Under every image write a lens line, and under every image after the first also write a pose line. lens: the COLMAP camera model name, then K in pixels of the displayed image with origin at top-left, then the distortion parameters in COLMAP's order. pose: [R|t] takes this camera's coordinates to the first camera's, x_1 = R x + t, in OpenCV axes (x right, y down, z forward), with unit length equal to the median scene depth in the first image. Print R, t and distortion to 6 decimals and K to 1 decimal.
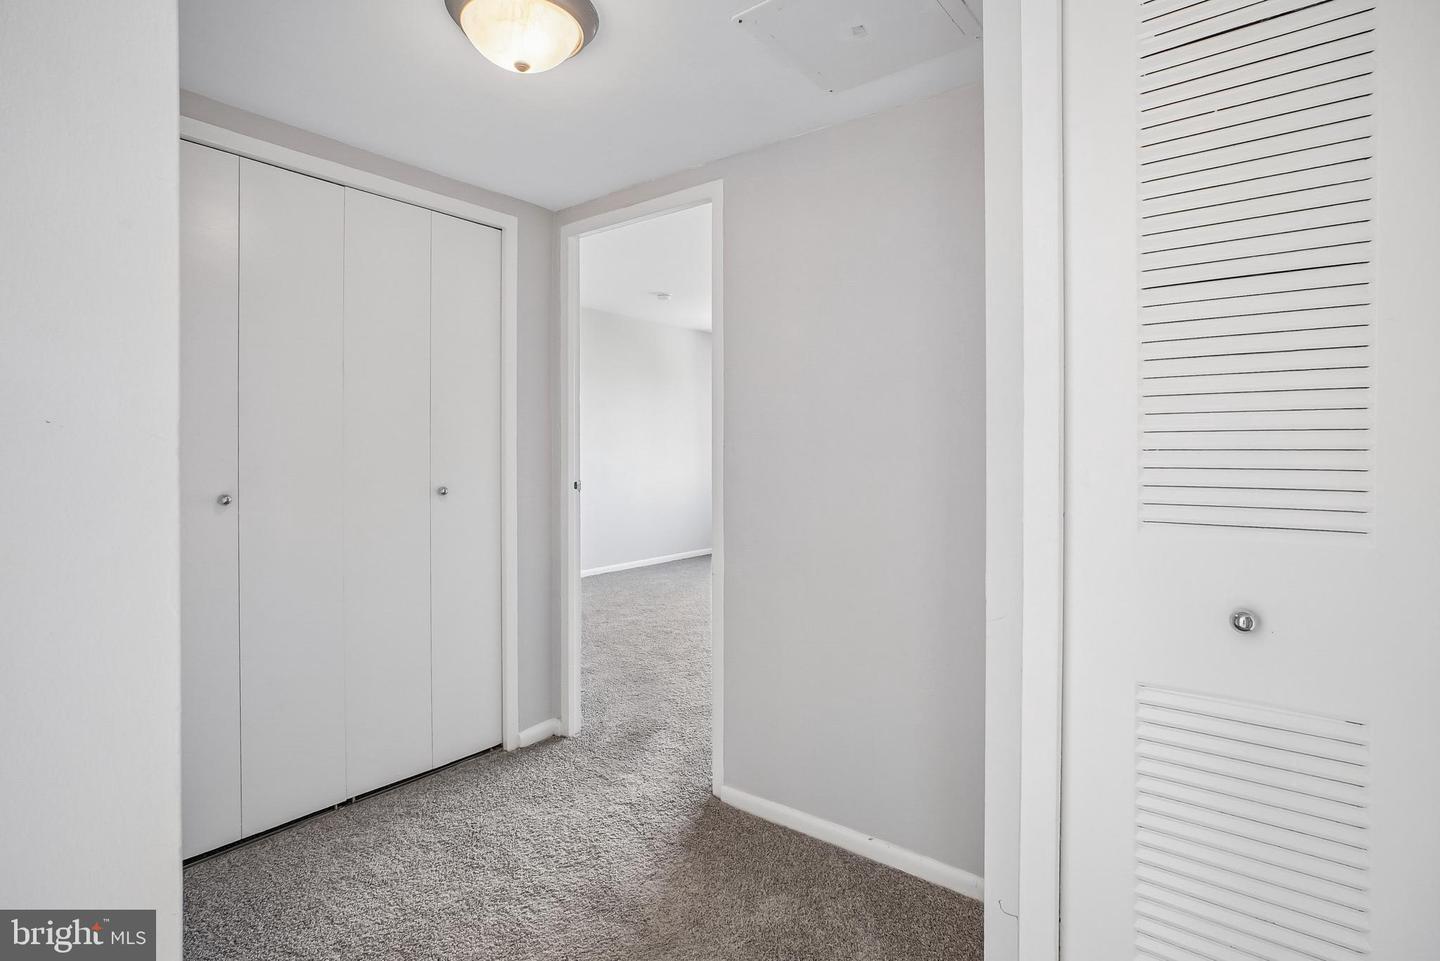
lens RADIAL K [[709.4, 0, 719.9], [0, 709.4, 464.7], [0, 0, 1]] dist [-0.012695, -0.000119]
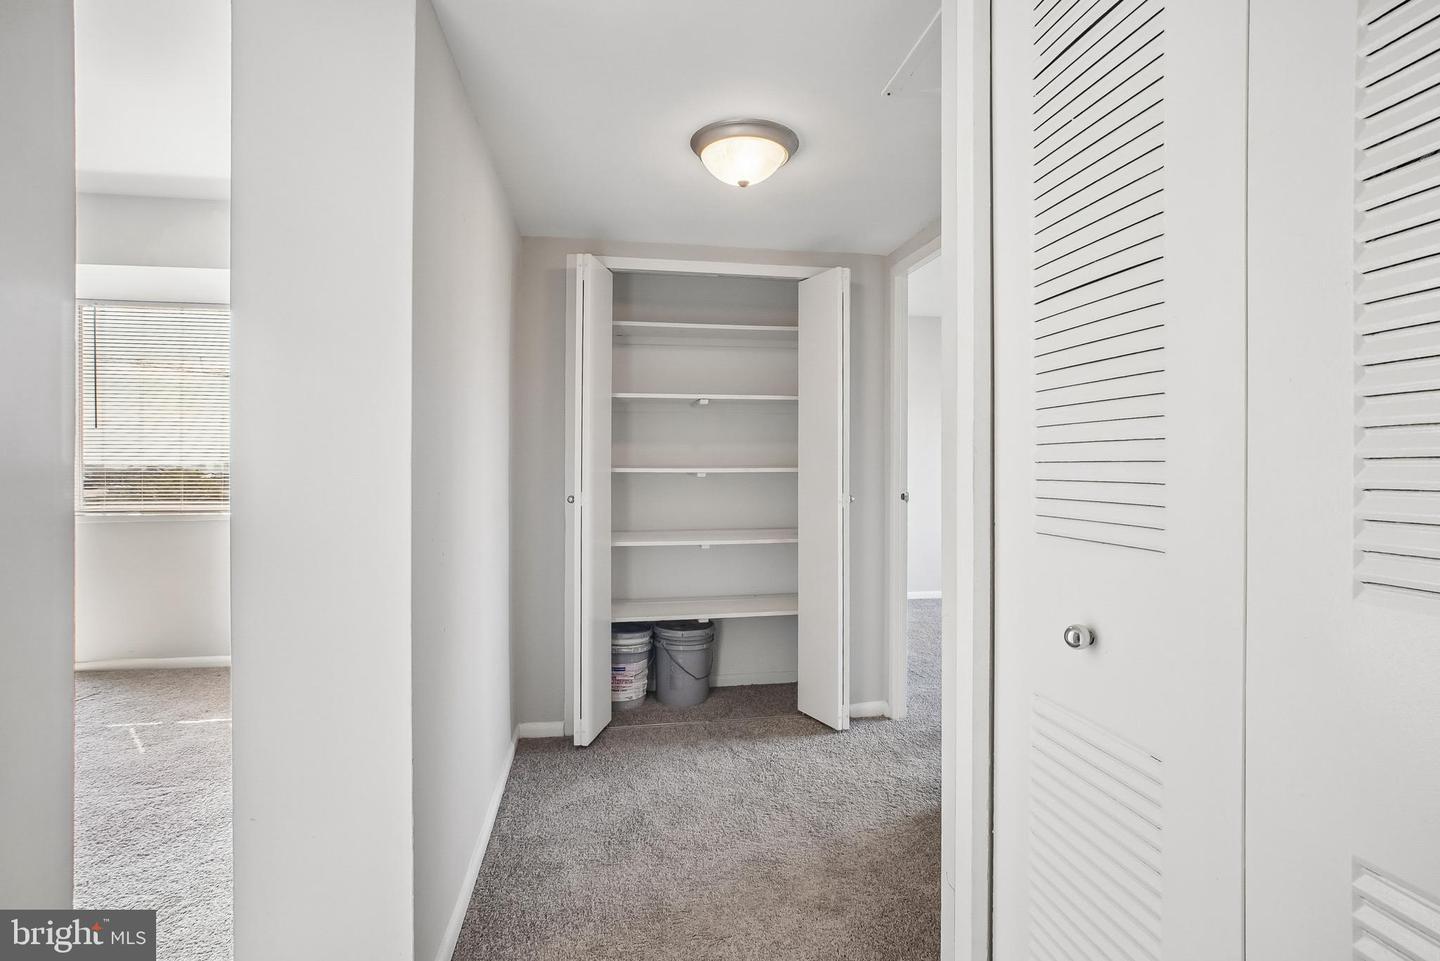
lens RADIAL K [[709.4, 0, 722.2], [0, 709.4, 480.5], [0, 0, 1]] dist [-0.012695, -0.000119]
pose [[0.741113, 0.006967, -0.671344, 0.447402], [-0.006243, 0.999974, 0.003486, 0.001700], [0.671351, 0.001608, 0.741138, -0.027848]]
